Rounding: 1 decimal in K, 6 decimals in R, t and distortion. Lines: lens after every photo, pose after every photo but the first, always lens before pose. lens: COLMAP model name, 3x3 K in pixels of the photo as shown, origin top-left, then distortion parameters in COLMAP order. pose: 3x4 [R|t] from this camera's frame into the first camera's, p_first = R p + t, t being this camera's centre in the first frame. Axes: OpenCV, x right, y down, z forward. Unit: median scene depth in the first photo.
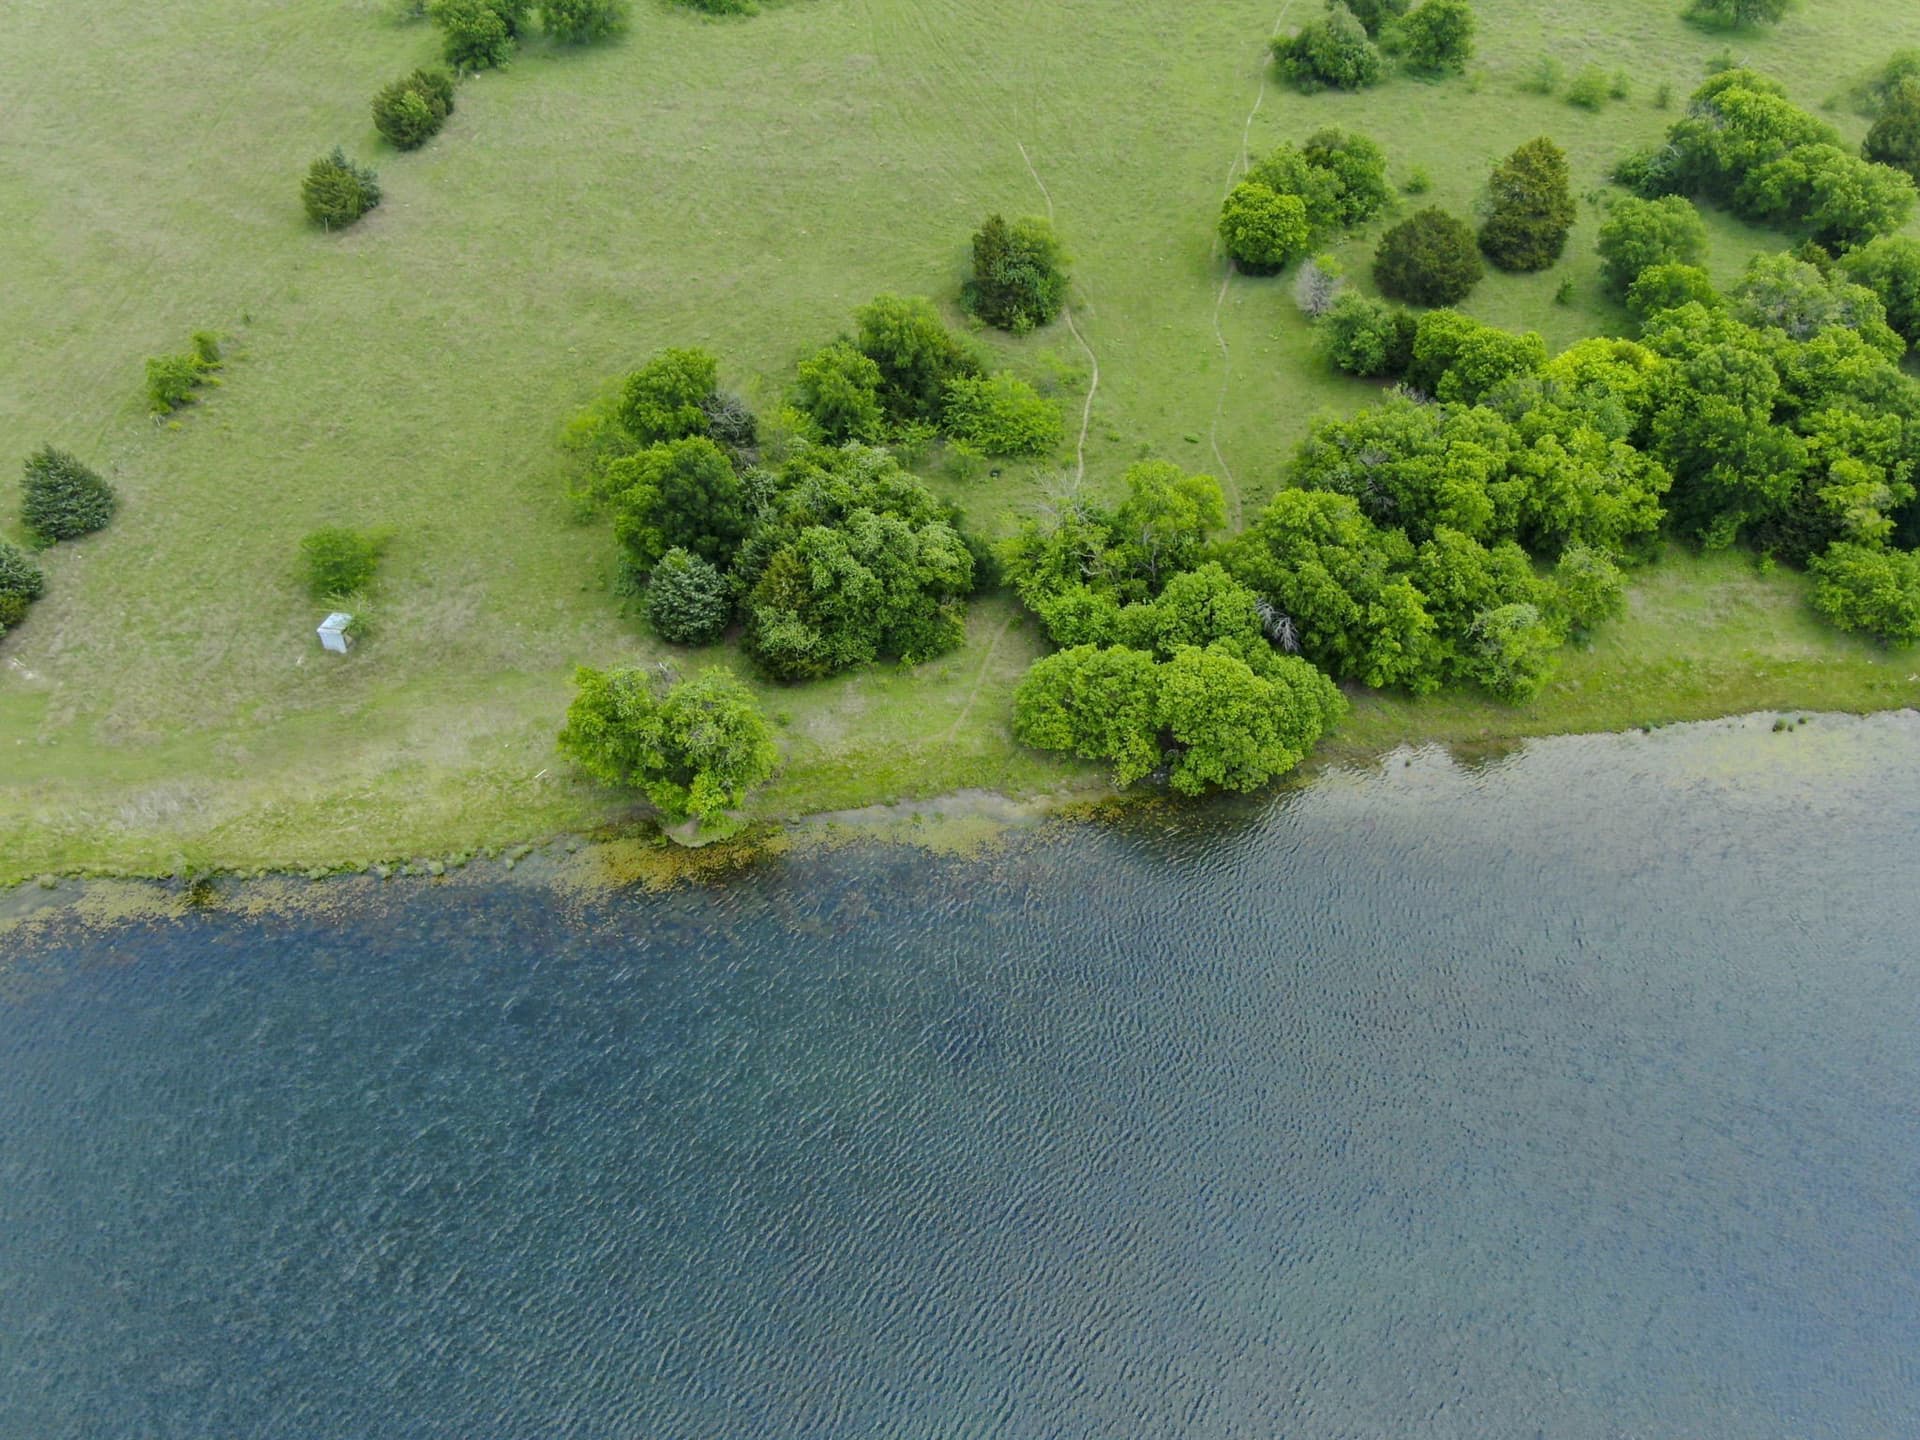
lens RADIAL K [[1619.0, 0, 960.0], [0, 1619.0, 720.0], [0, 0, 1]] dist [-0.008325, 0.009762]
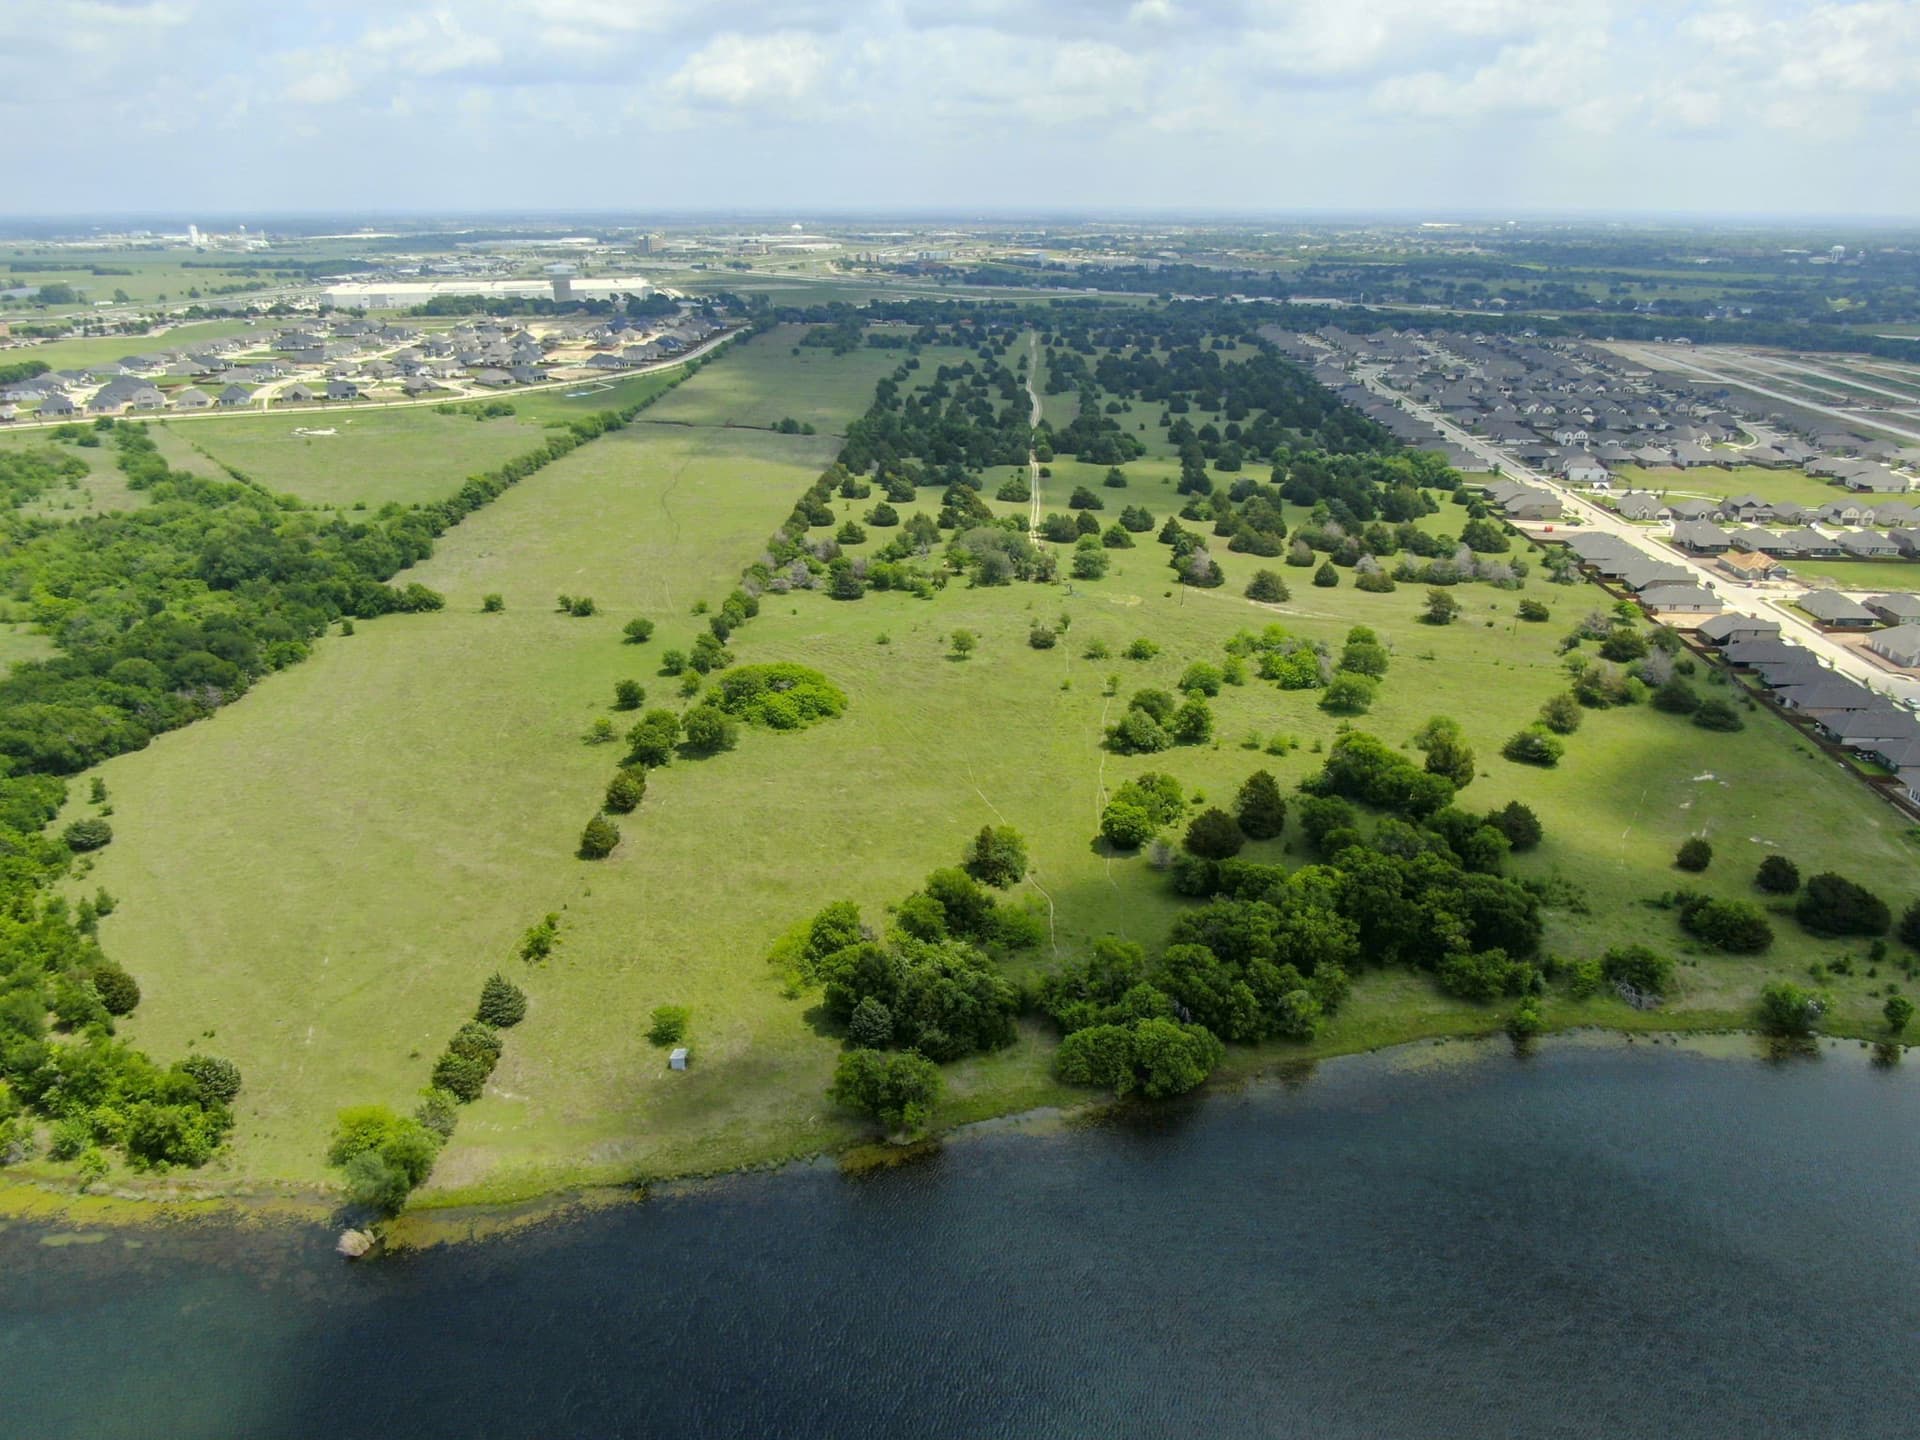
lens RADIAL K [[1691.4, 0, 928.1], [0, 1691.4, 716.0], [0, 0, 1]] dist [-0.018812, 0.006500]
pose [[0.985804, -0.045951, 0.161491, -0.398184], [0.104785, 0.919898, -0.377899, 0.335397], [-0.131191, 0.389456, 0.911654, -0.904629]]
